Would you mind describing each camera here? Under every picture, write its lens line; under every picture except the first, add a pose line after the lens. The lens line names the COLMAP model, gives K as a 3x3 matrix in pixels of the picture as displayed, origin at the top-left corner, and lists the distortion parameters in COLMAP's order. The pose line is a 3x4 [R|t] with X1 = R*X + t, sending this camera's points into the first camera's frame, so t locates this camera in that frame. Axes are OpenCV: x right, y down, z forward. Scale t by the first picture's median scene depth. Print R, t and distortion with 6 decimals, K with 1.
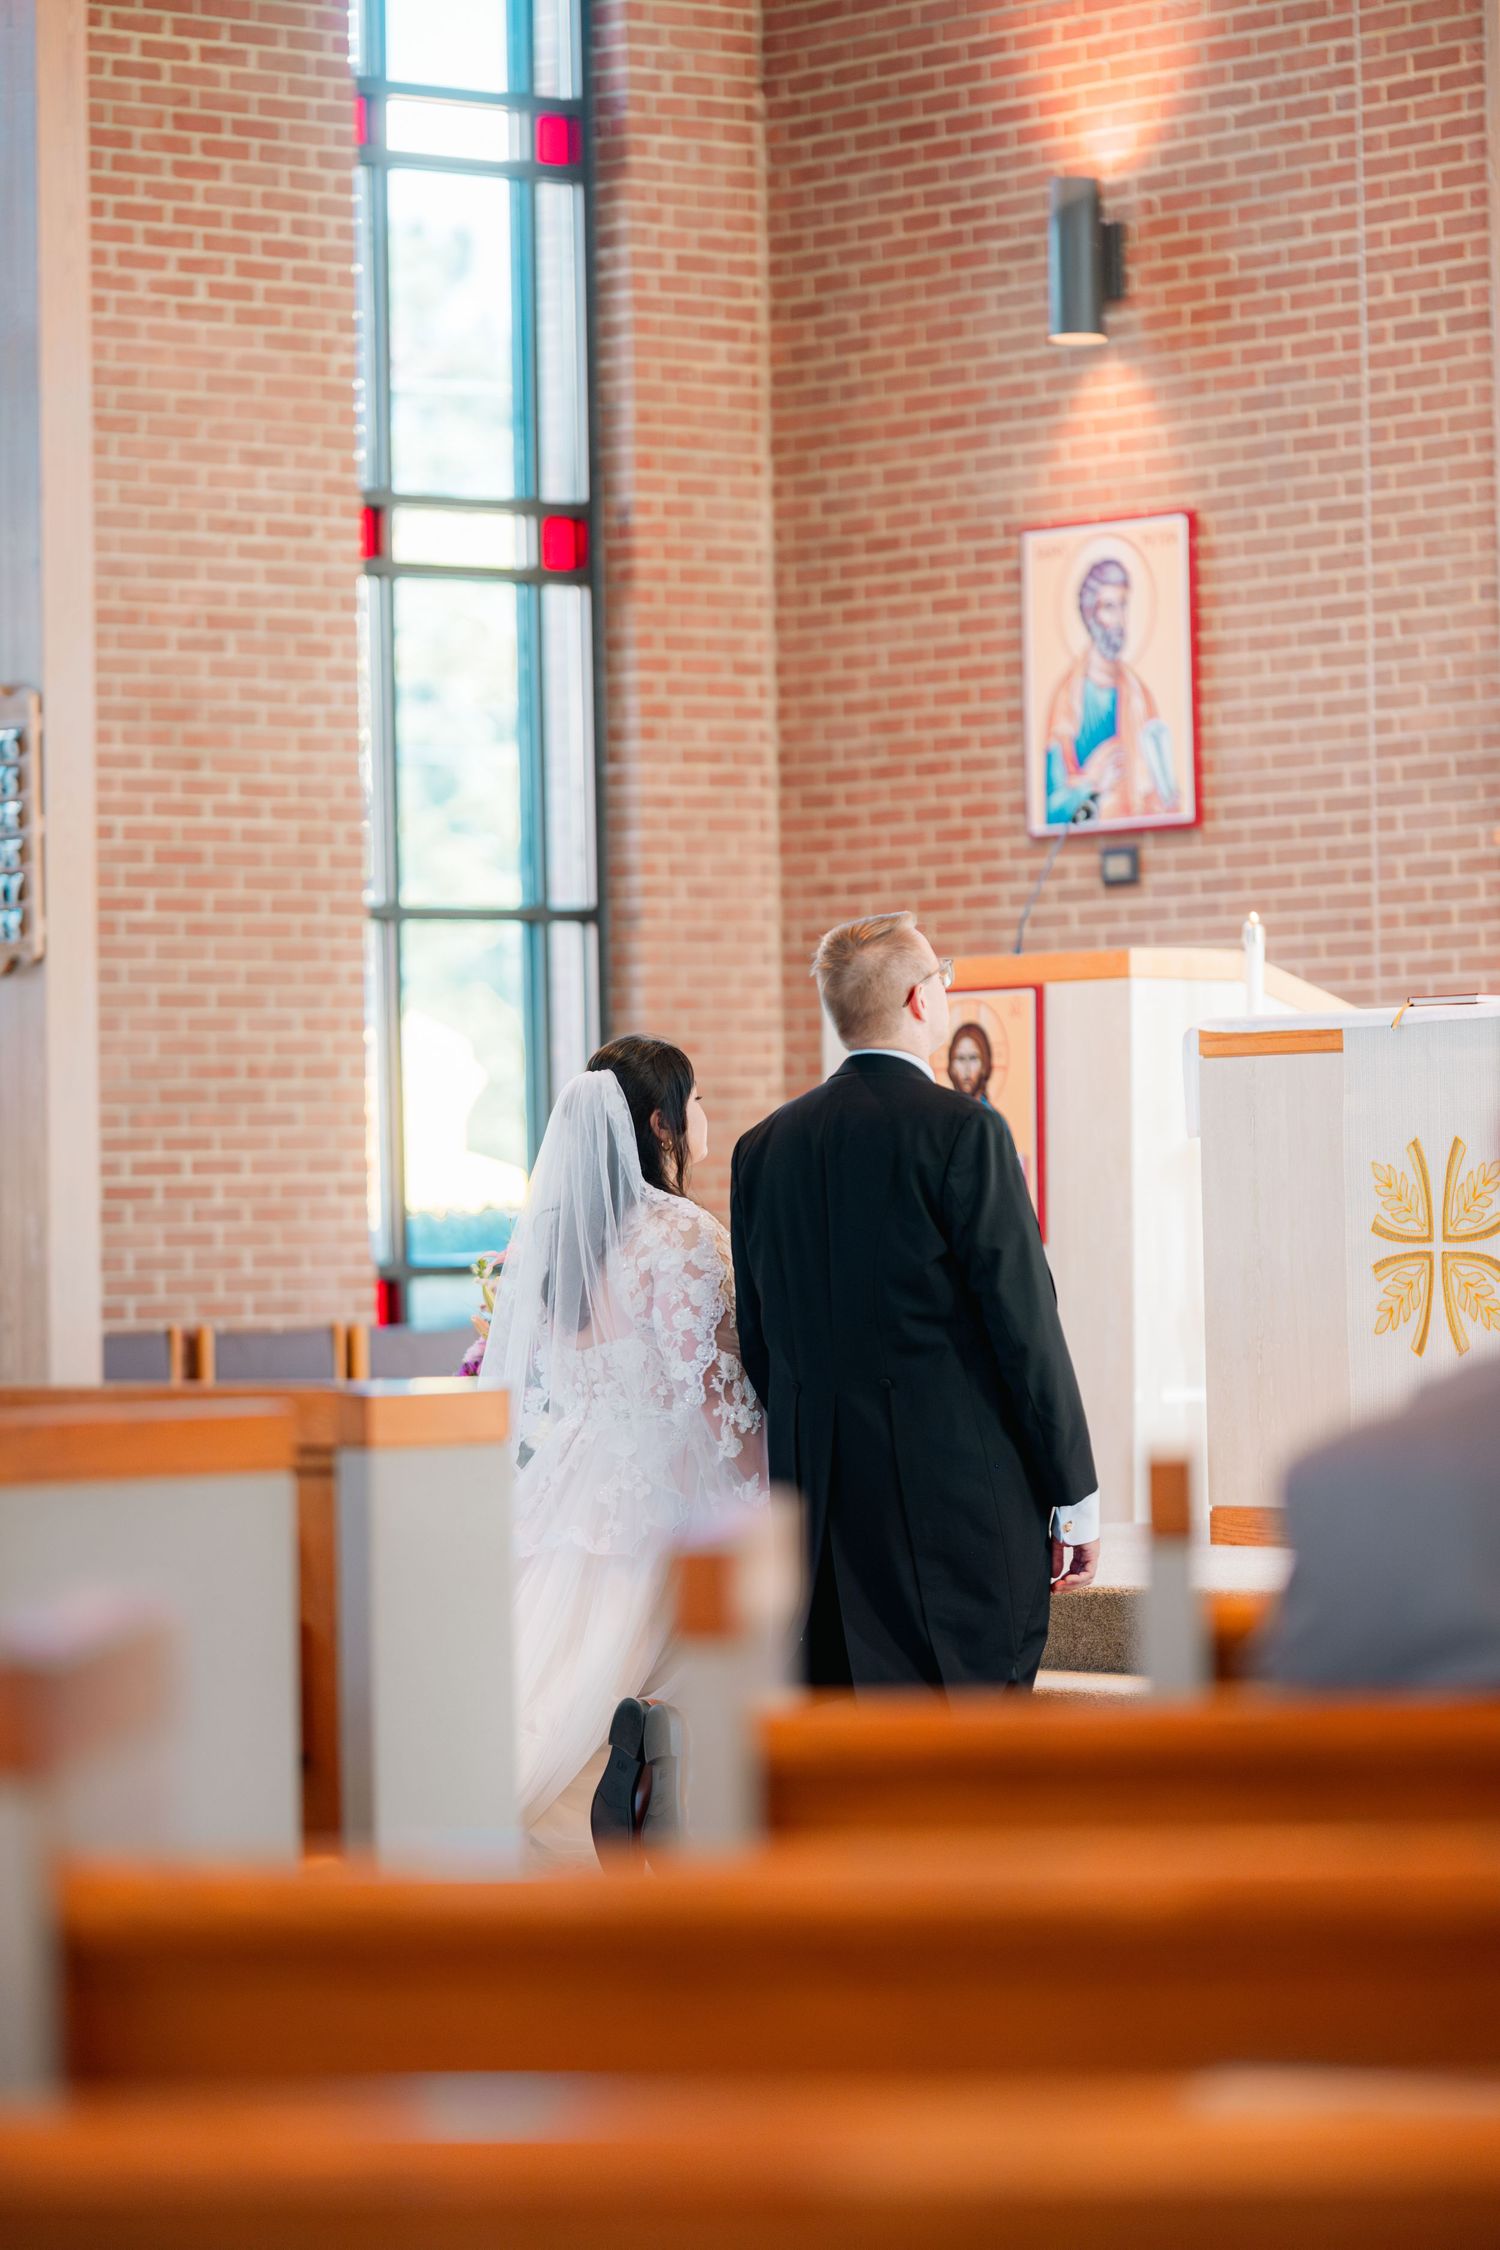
lens RADIAL K [[7640.4, 0, 750.1], [0, 7640.4, 1125.4], [0, 0, 1]] dist [-0.019917, 0.000000]
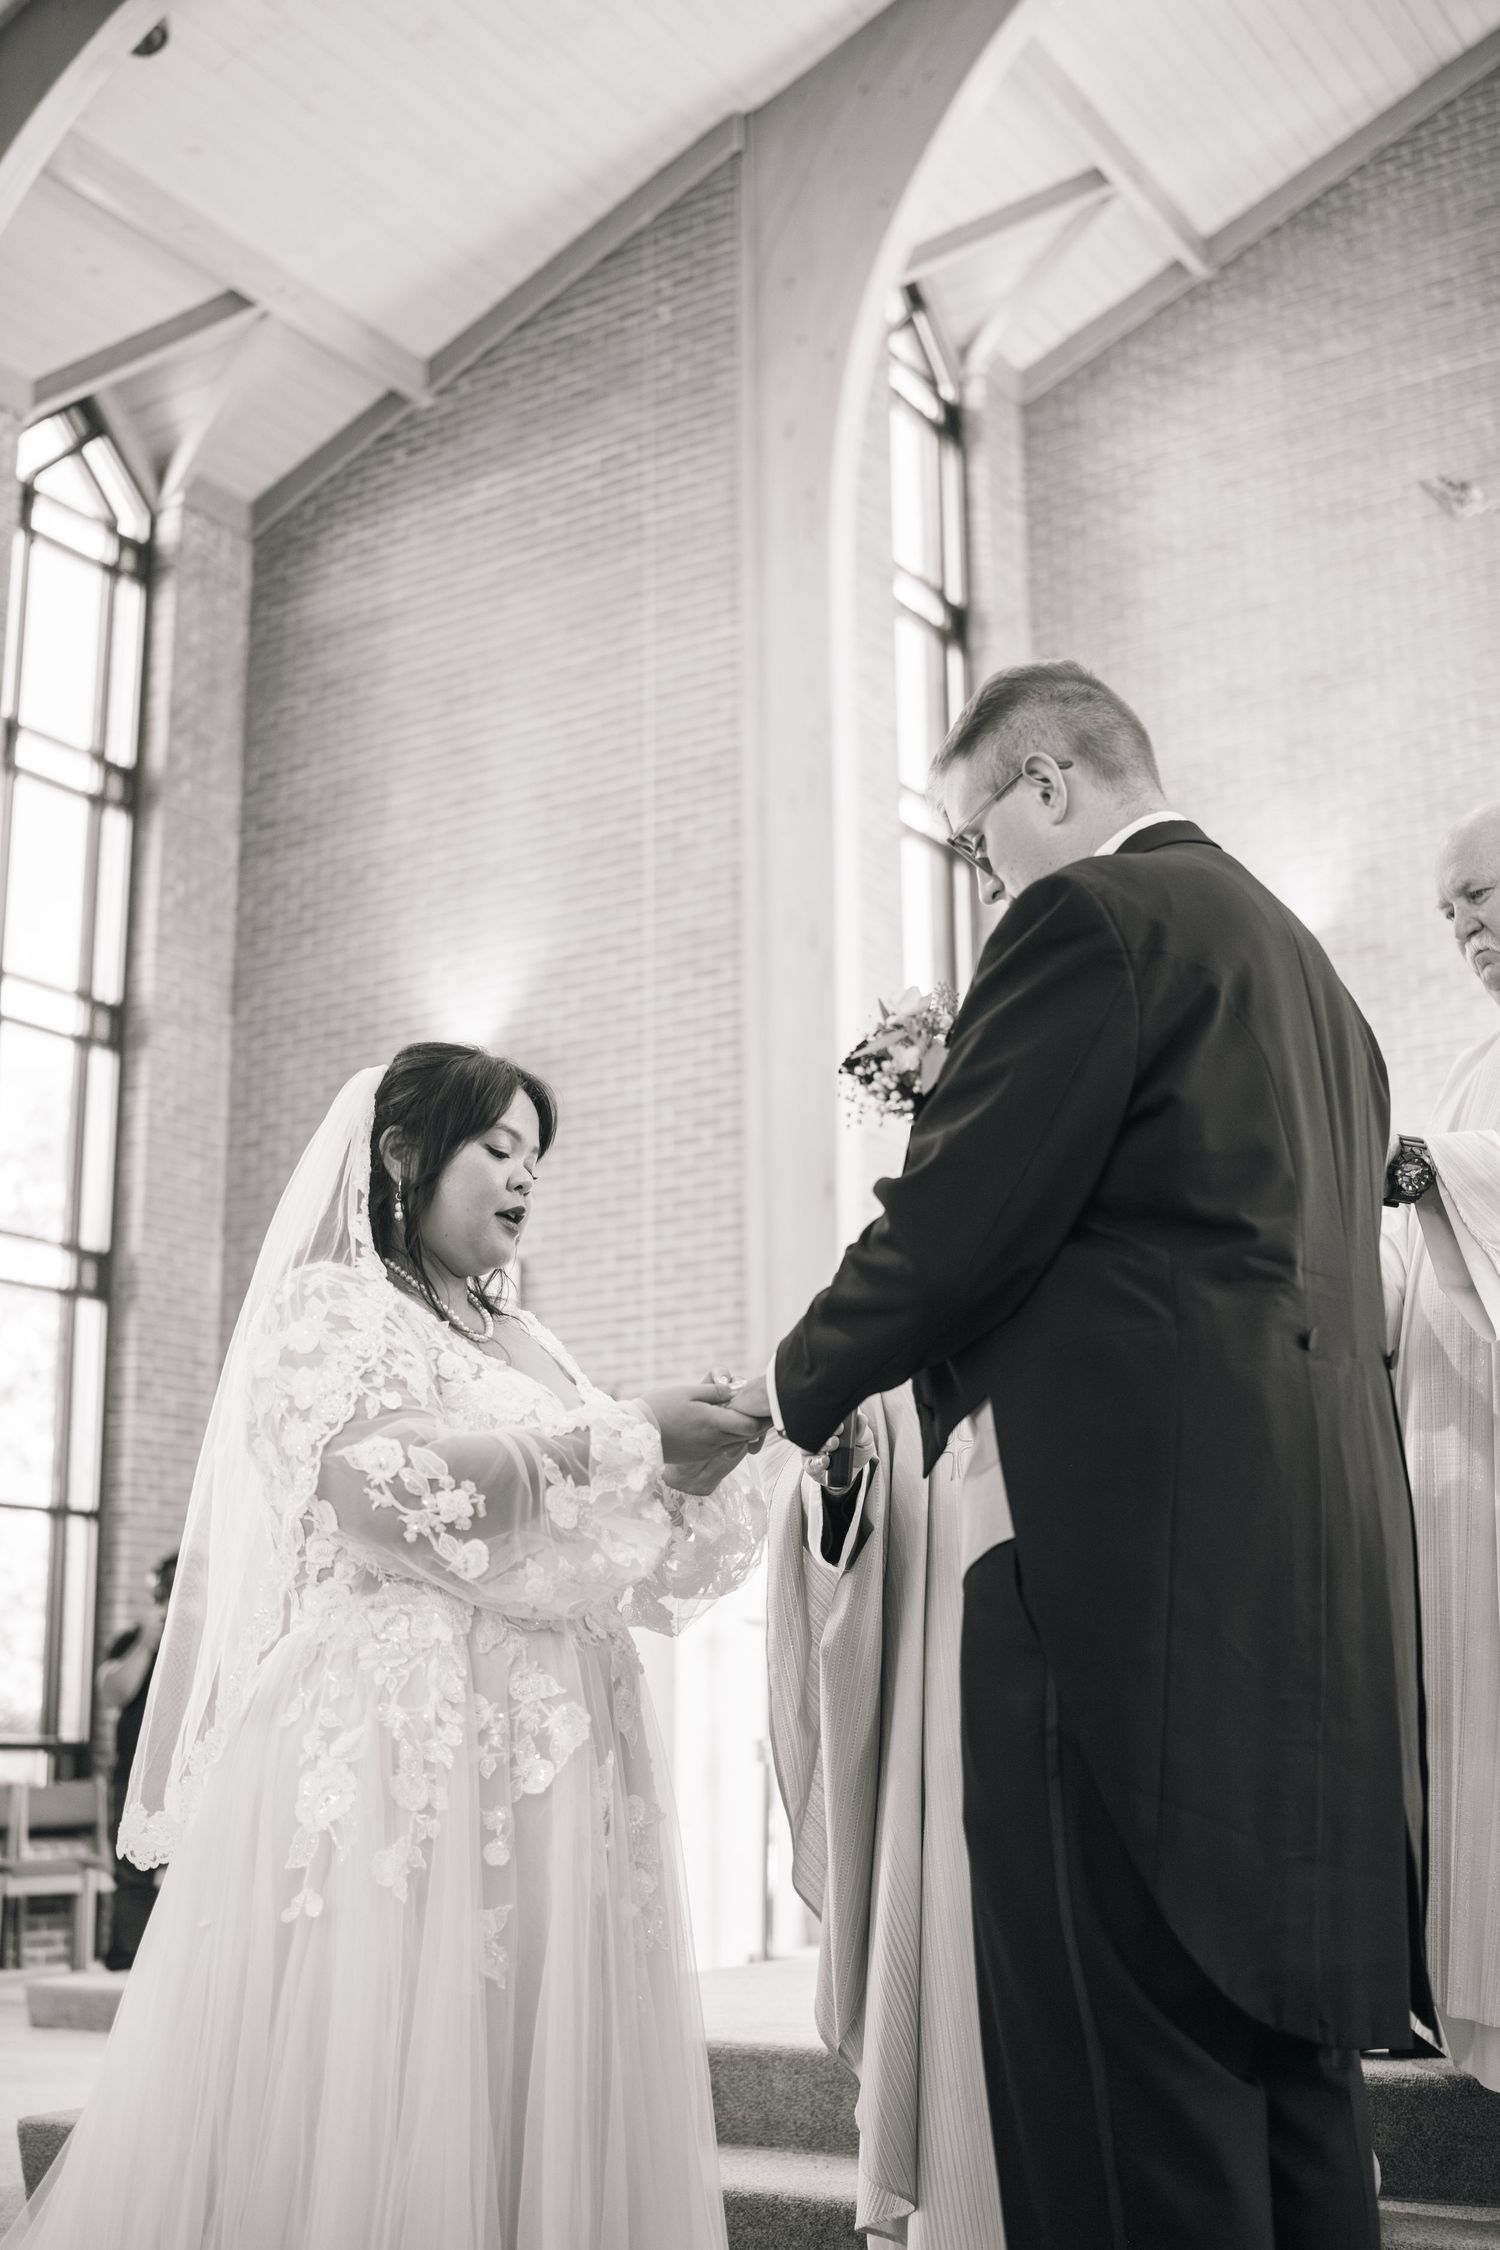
lens RADIAL K [[2760.6, 0, 751.1], [0, 2760.6, 1122.3], [0, 0, 1]] dist [-0.031265, 0.000000]
pose [[0.958803, 0.075615, 0.273824, -0.051748], [-0.014433, 0.975644, -0.218883, 0.014975], [-0.283706, 0.205913, 0.936542, 0.426817]]
